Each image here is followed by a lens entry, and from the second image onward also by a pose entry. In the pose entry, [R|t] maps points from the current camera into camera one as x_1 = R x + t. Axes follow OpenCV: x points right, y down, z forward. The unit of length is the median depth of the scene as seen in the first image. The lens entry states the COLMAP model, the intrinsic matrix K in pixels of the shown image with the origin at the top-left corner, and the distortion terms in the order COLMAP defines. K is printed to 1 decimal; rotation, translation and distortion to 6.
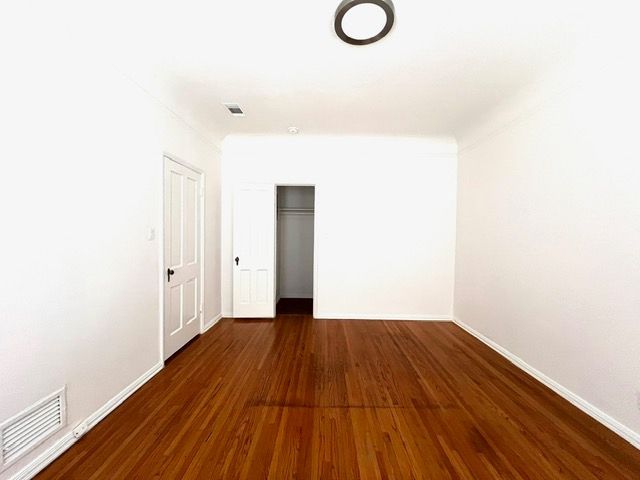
lens RADIAL K [[256.1, 0, 323.1], [0, 256.1, 241.5], [0, 0, 1]] dist [0.000253, -0.000021]
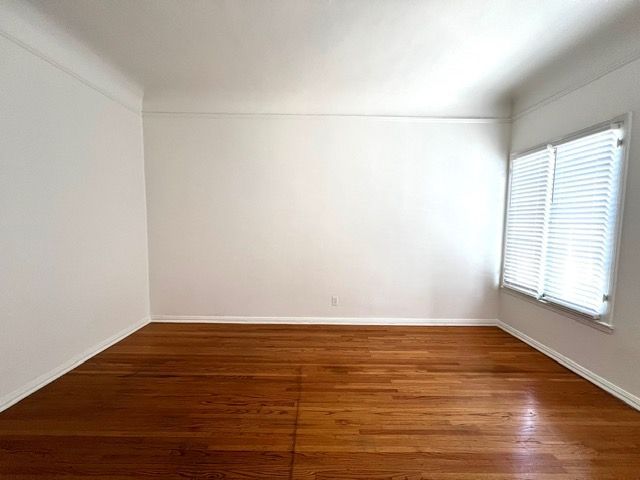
lens RADIAL K [[256.1, 0, 319.7], [0, 256.1, 239.2], [0, 0, 1]] dist [0.000253, -0.000021]
pose [[-0.006754, -0.086409, 0.996237, -0.550192], [0.020649, 0.996035, 0.086531, -0.022771], [-0.999764, 0.021155, -0.004943, 0.869689]]
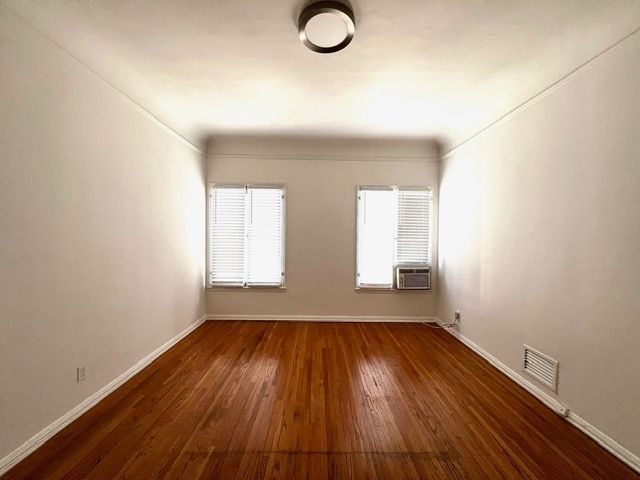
lens RADIAL K [[256.1, 0, 318.2], [0, 256.1, 236.6], [0, 0, 1]] dist [0.000253, -0.000021]
pose [[-0.999718, -0.023296, -0.004532, 0.142364], [-0.023450, 0.999018, 0.037605, -0.052231], [0.003651, 0.037701, -0.999282, 1.682850]]
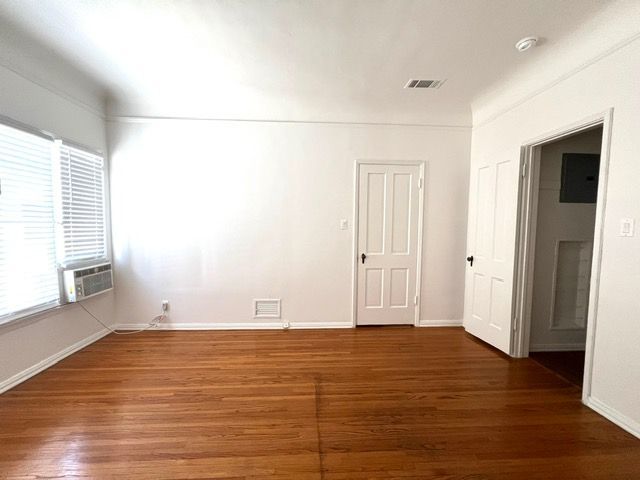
lens RADIAL K [[256.1, 0, 320.1], [0, 256.1, 241.1], [0, 0, 1]] dist [0.000253, -0.000021]
pose [[0.060803, 0.051987, -0.996795, 0.774309], [-0.044002, 0.997812, 0.049356, -0.008627], [0.997179, 0.040860, 0.062957, 0.881034]]
